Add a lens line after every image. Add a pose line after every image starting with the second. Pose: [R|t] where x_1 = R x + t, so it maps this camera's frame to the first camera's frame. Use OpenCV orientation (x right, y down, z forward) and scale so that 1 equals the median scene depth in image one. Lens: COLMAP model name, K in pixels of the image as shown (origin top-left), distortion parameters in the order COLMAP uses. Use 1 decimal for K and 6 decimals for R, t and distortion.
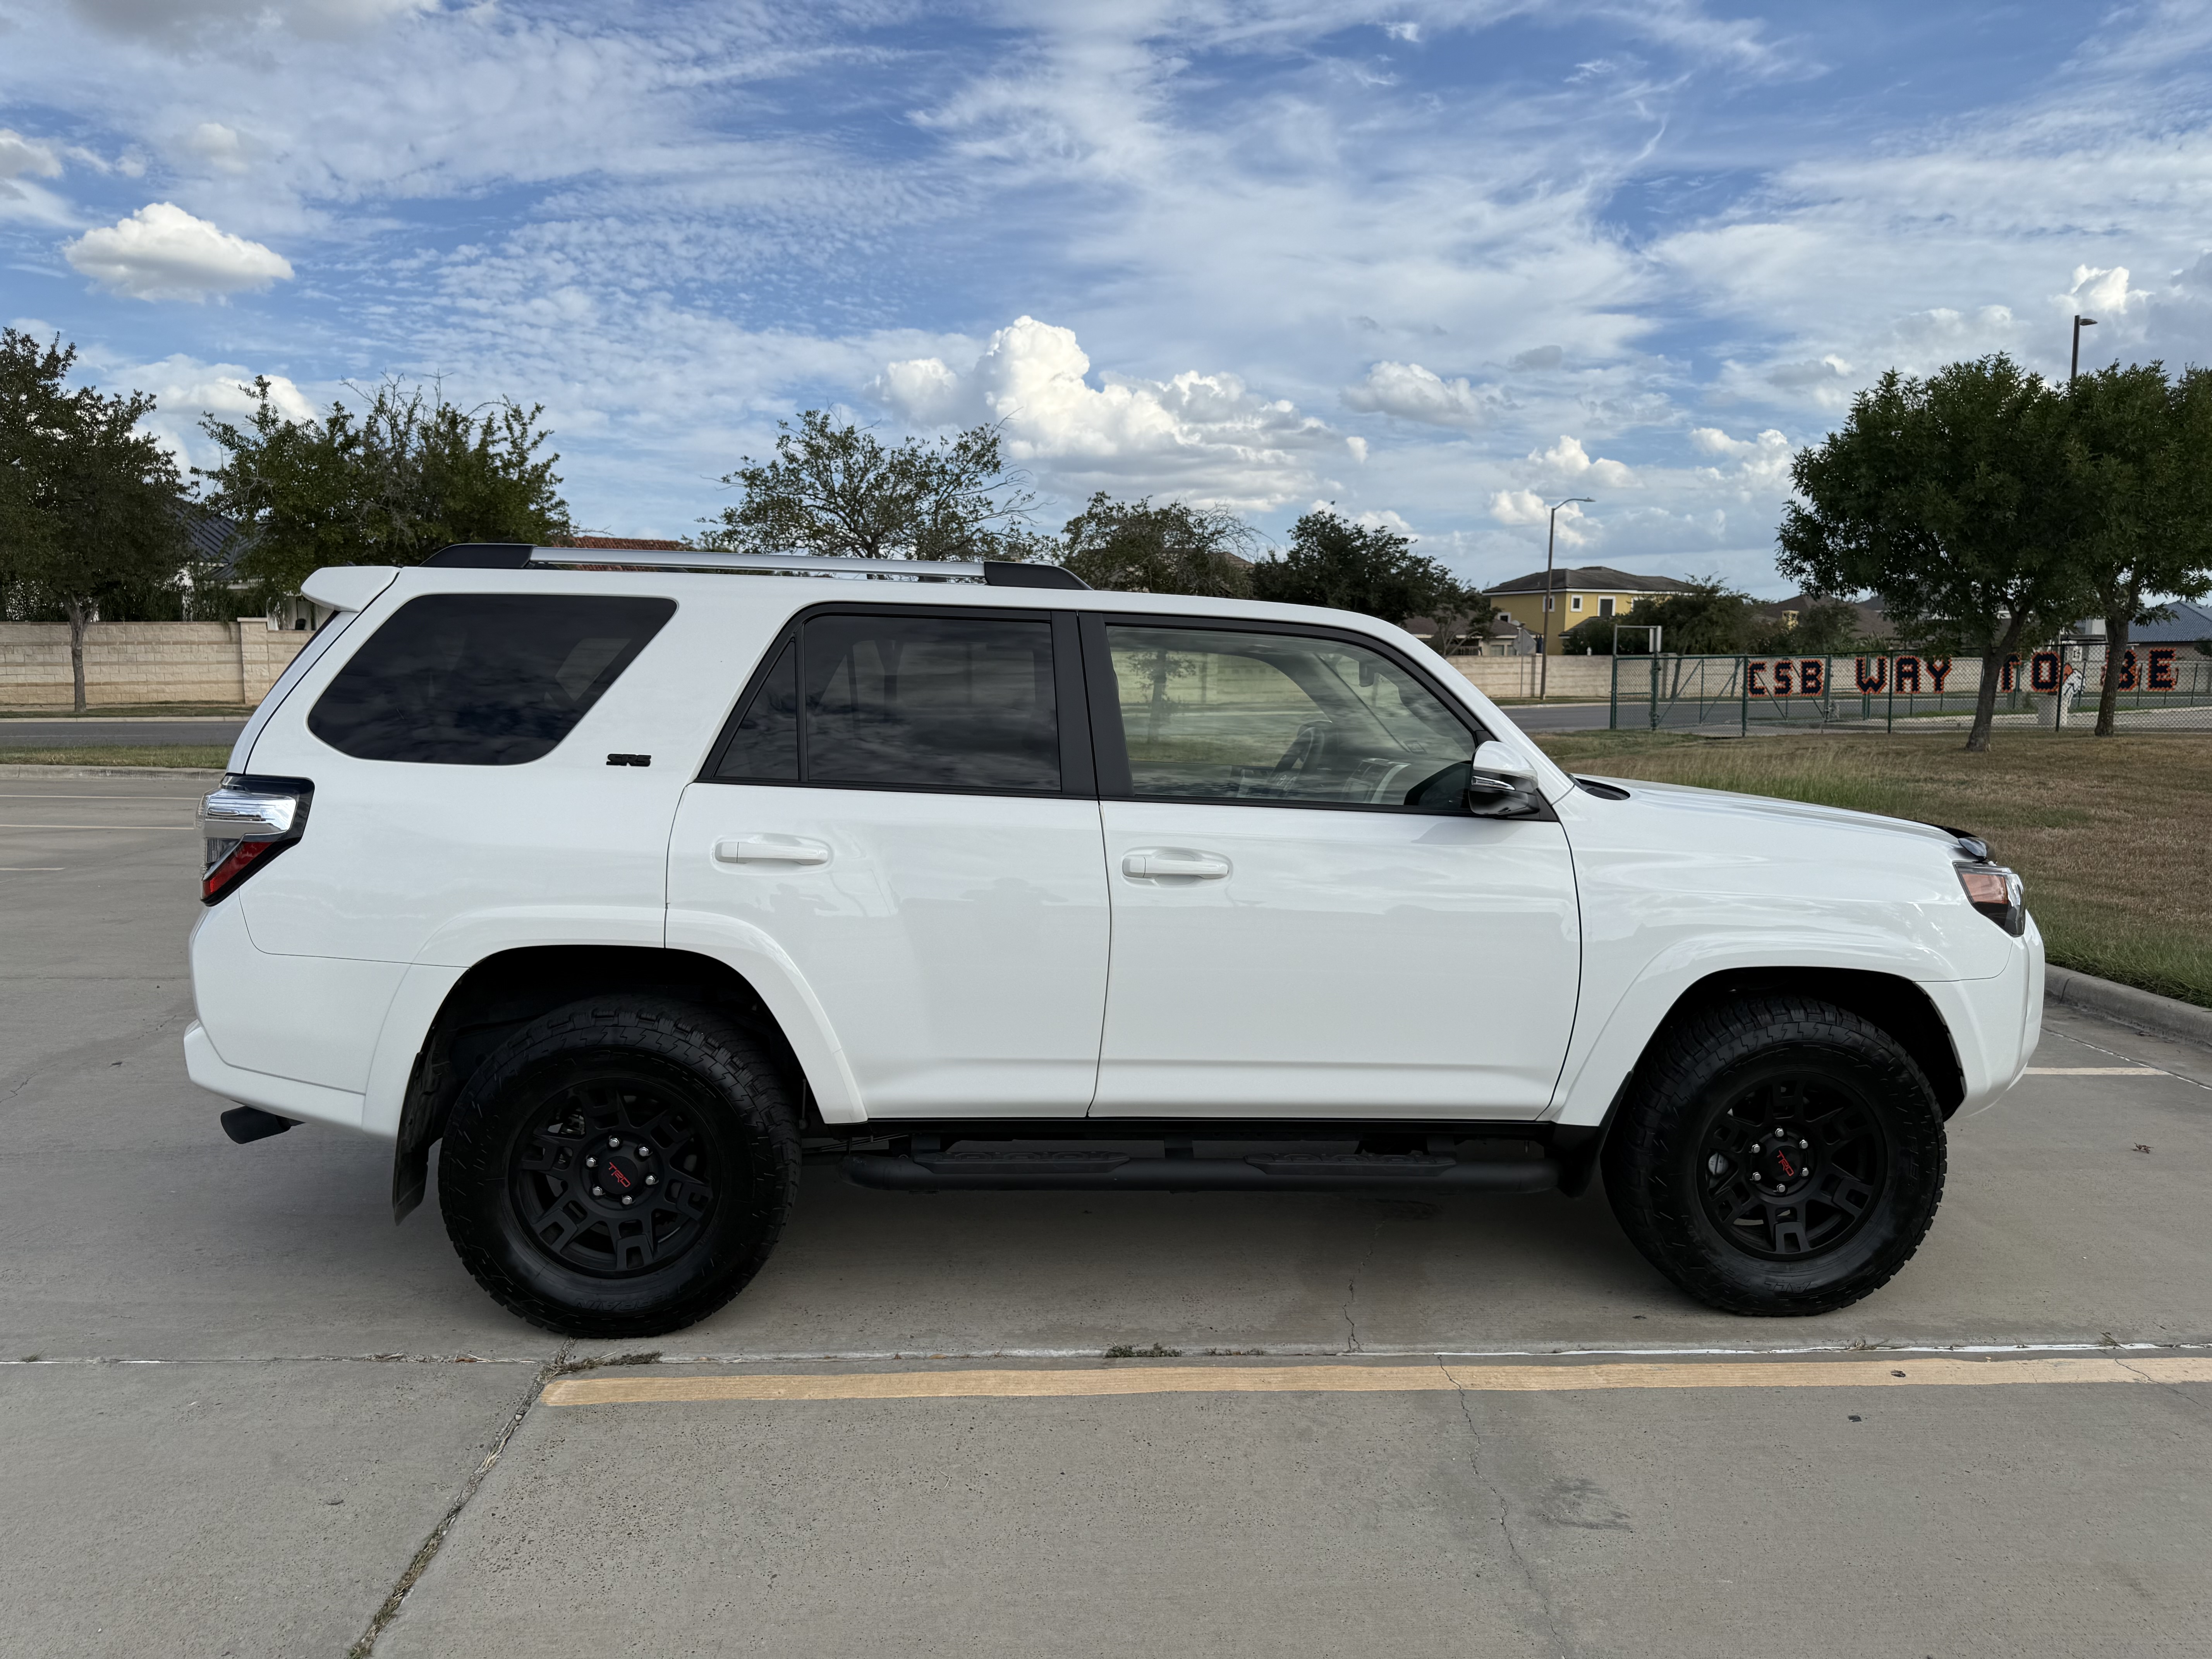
lens RADIAL K [[1560.9, 0, 1106.0], [0, 1560.9, 829.5], [0, 0, 1]] dist [0.001221, -0.001010]
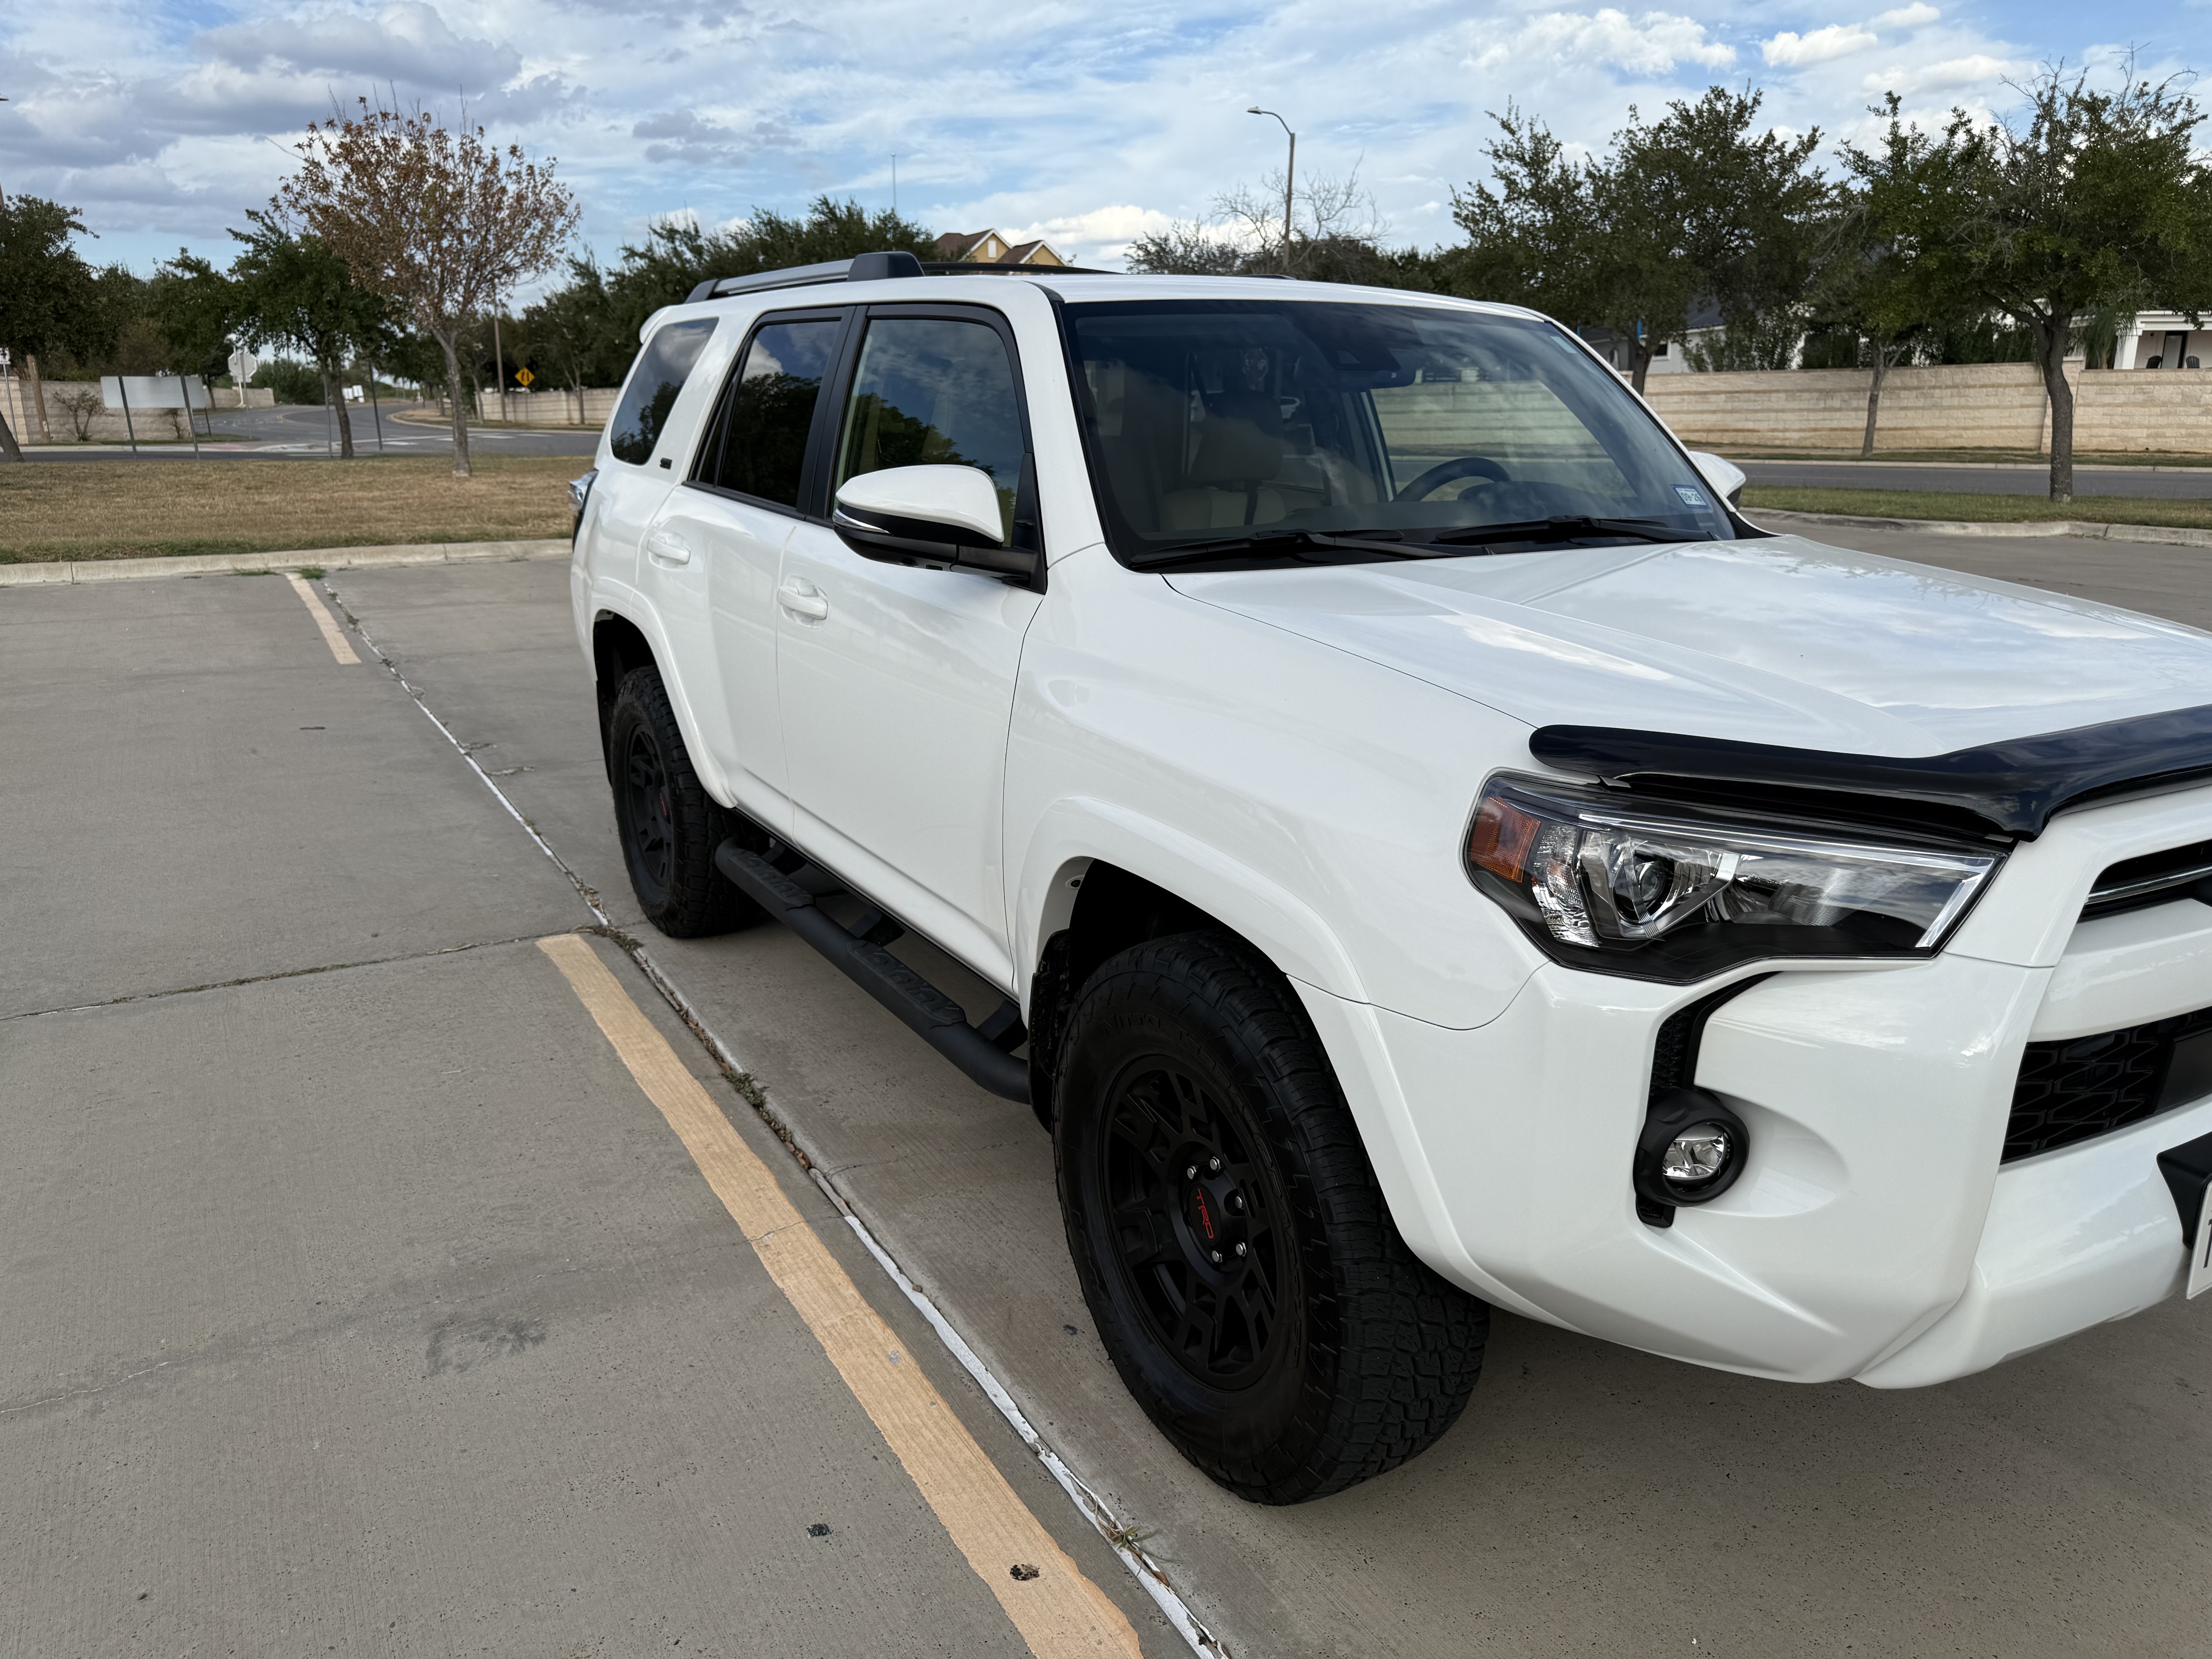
lens RADIAL K [[1569.6, 0, 1106.0], [0, 1569.6, 829.5], [0, 0, 1]] dist [-0.001892, -0.003406]
pose [[0.459590, 0.221041, -0.860185, 0.908242], [-0.085166, 0.975039, 0.205051, -0.043509], [0.884038, -0.020981, 0.466944, 0.712650]]
